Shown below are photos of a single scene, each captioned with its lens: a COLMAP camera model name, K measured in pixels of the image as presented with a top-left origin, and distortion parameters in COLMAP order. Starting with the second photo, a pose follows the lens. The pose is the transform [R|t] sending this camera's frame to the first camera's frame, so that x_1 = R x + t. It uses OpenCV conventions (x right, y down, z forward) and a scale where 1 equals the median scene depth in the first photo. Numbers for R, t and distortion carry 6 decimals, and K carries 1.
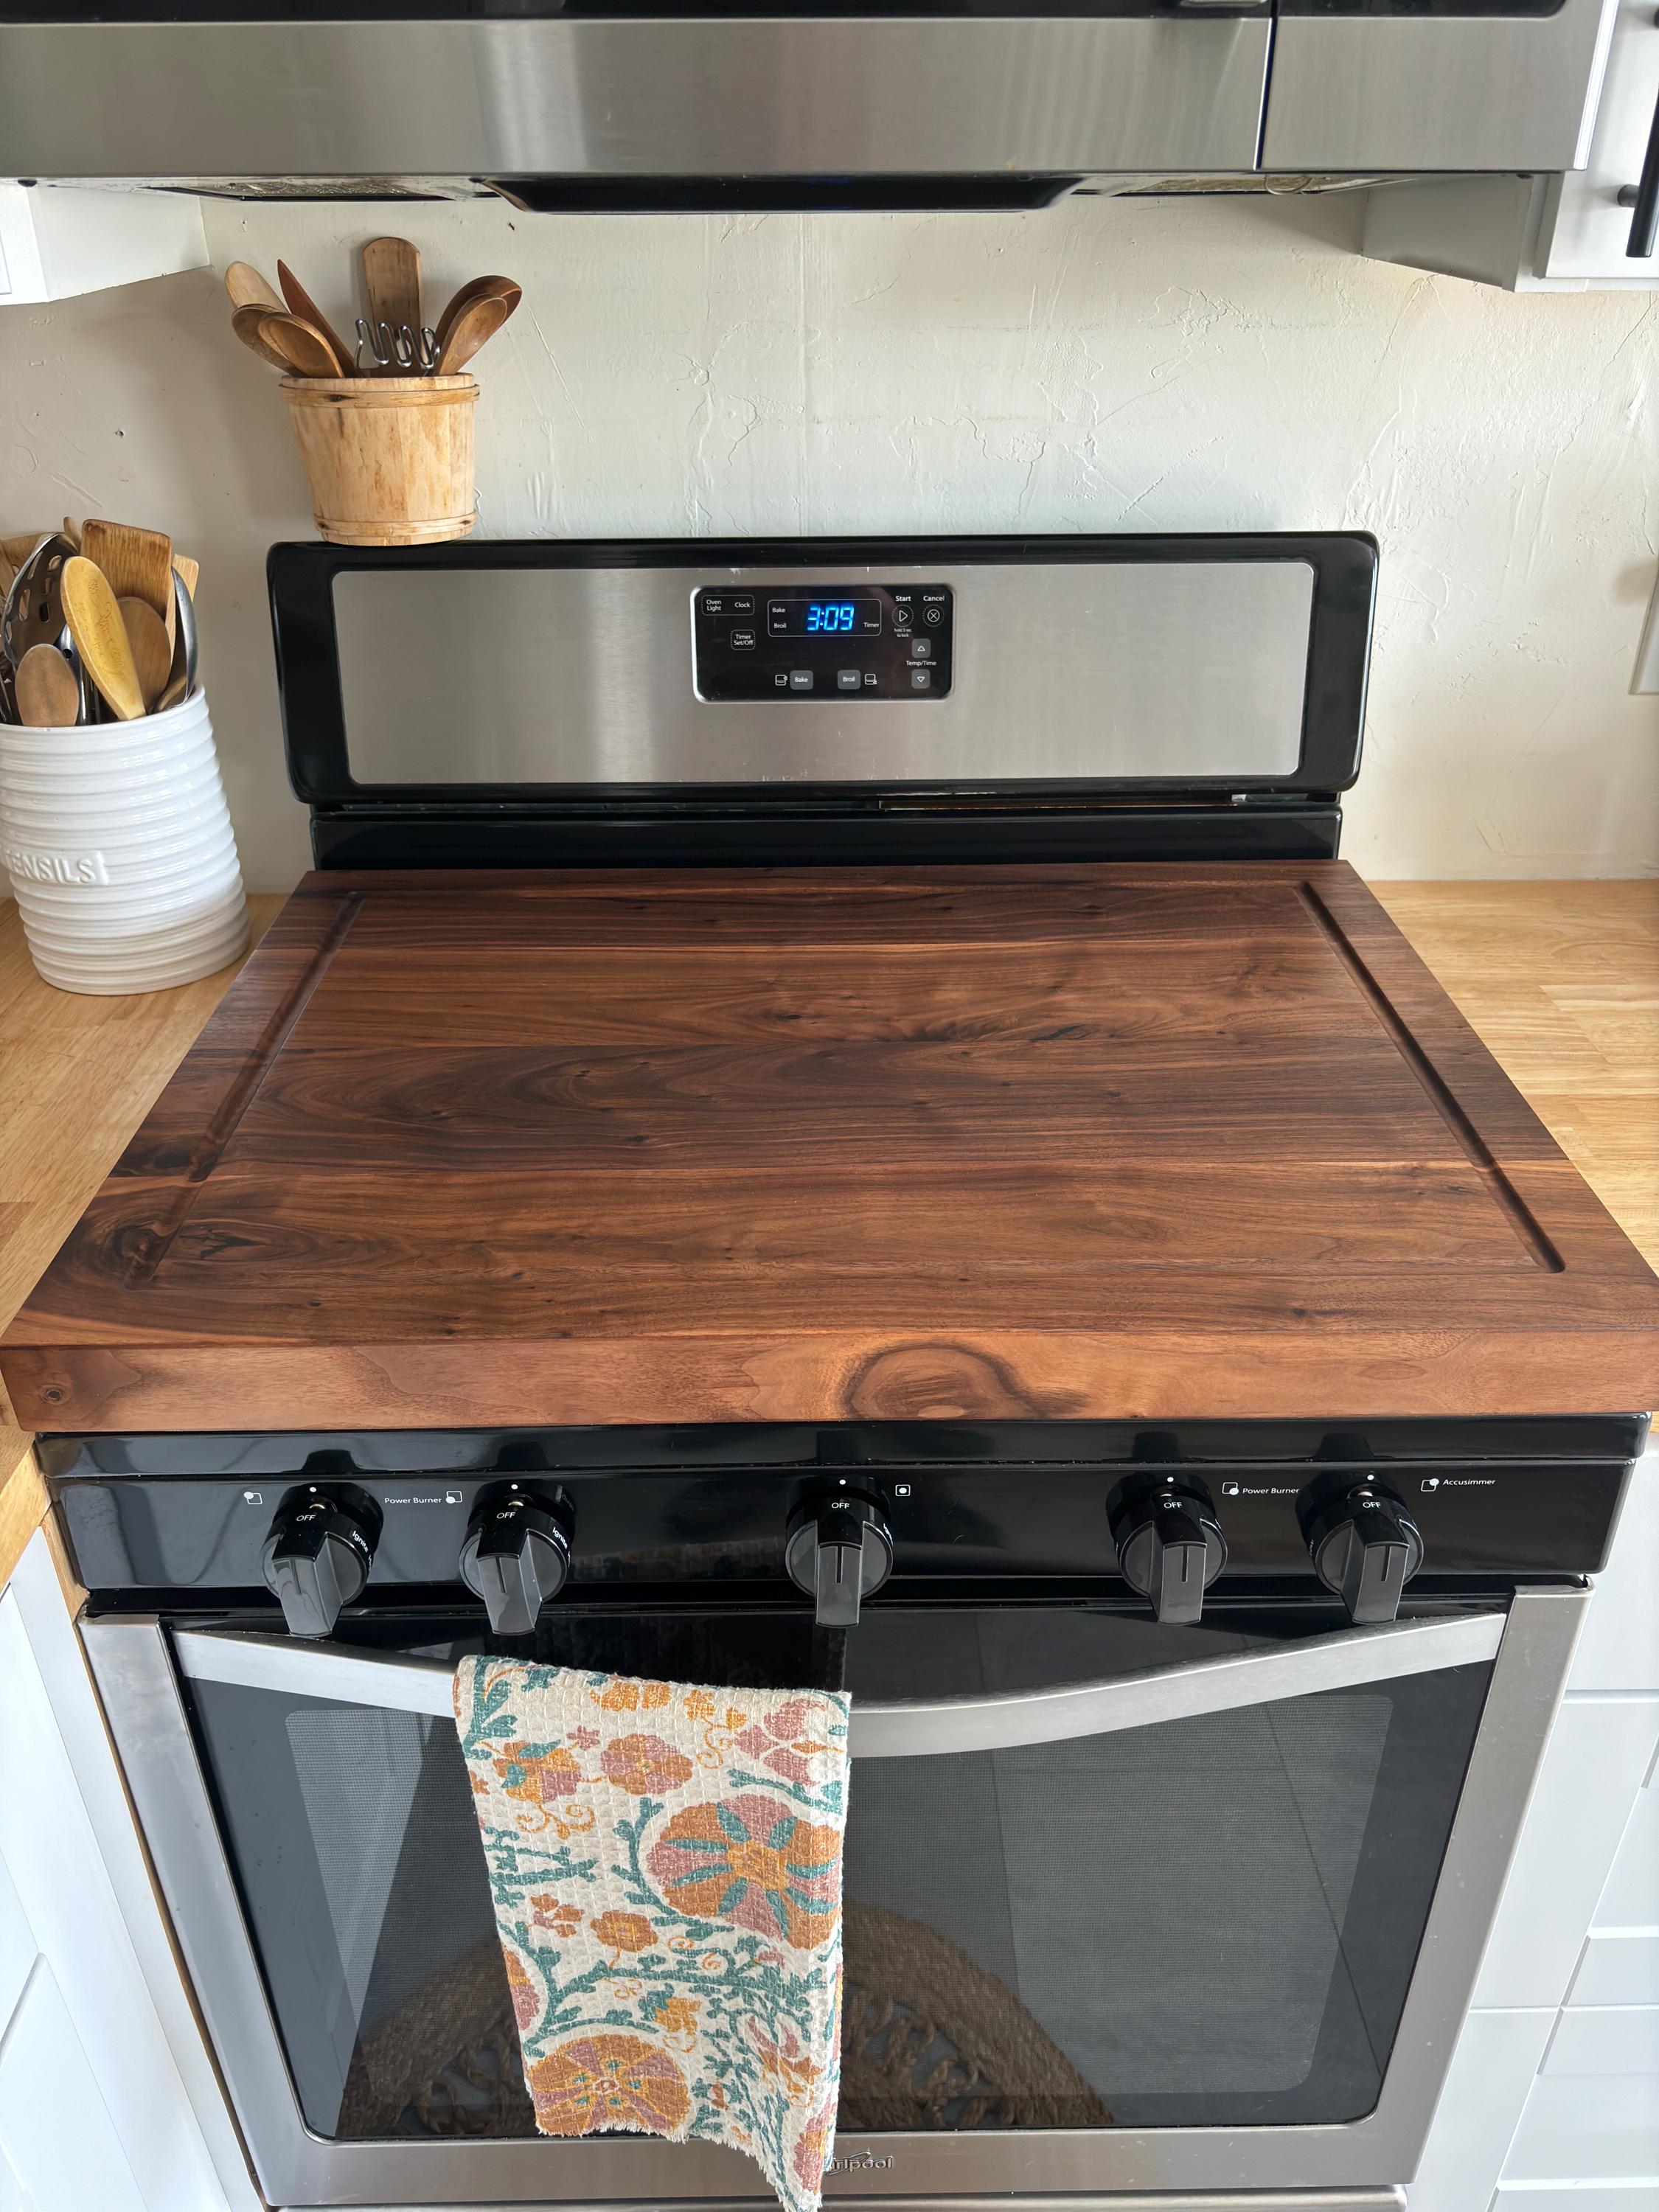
lens RADIAL K [[1709.0, 0, 827.0], [0, 1709.0, 1128.0], [0, 0, 1]] dist [-0.002985, 0.015176]
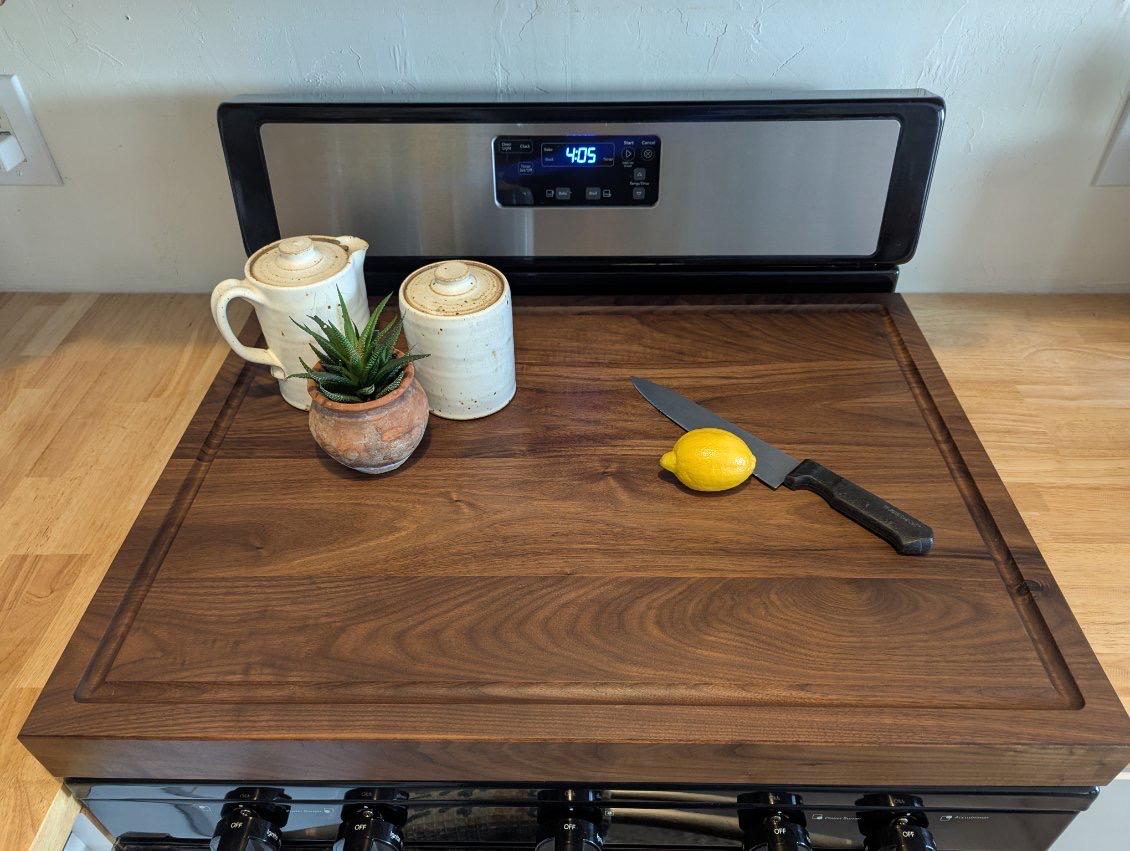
lens RADIAL K [[808.4, 0, 572.3], [0, 808.4, 425.8], [0, 0, 1]] dist [0.027798, -0.017743]
pose [[0.999481, 0.015434, -0.028272, 0.020346], [-0.009514, 0.980022, 0.198662, -0.226325], [0.030774, -0.198290, 0.979660, 0.255101]]
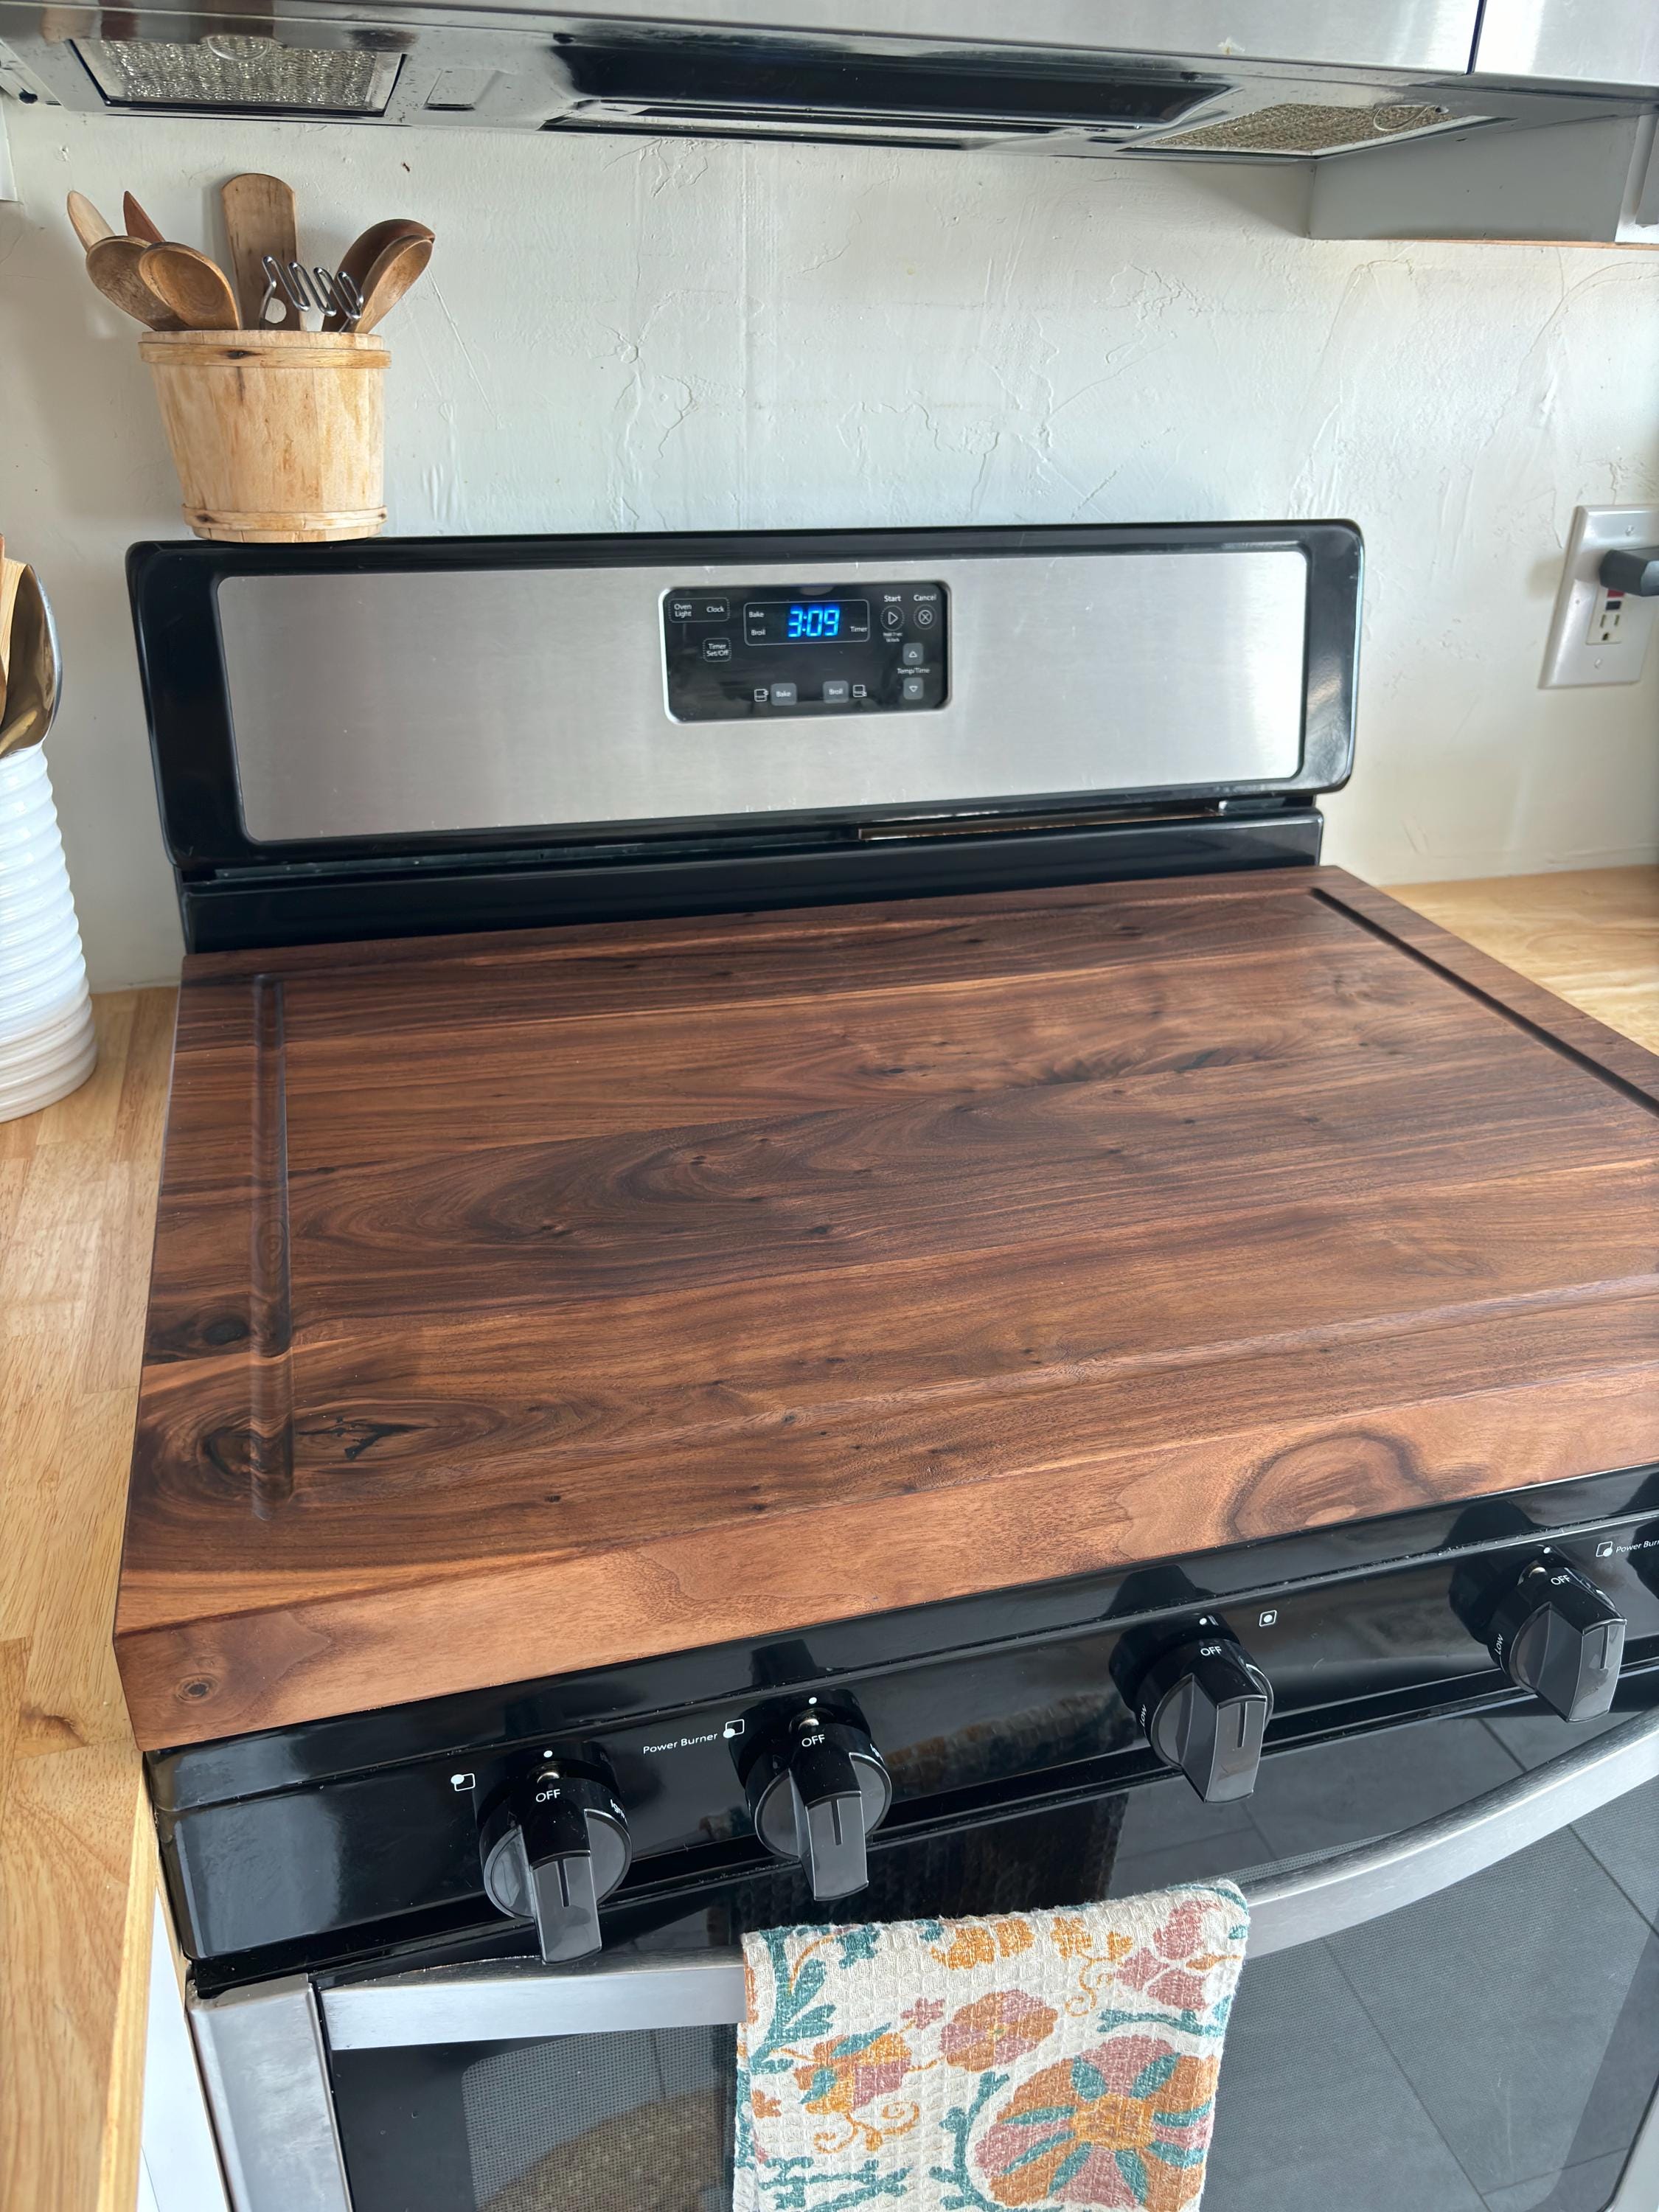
lens RADIAL K [[1709.0, 0, 825.2], [0, 1709.0, 1114.1], [0, 0, 1]] dist [-0.002985, 0.015176]
pose [[0.962018, -0.096154, 0.255491, -0.266980], [0.110566, 0.992954, -0.042627, -0.011795], [-0.249592, 0.069256, 0.965871, 0.190918]]
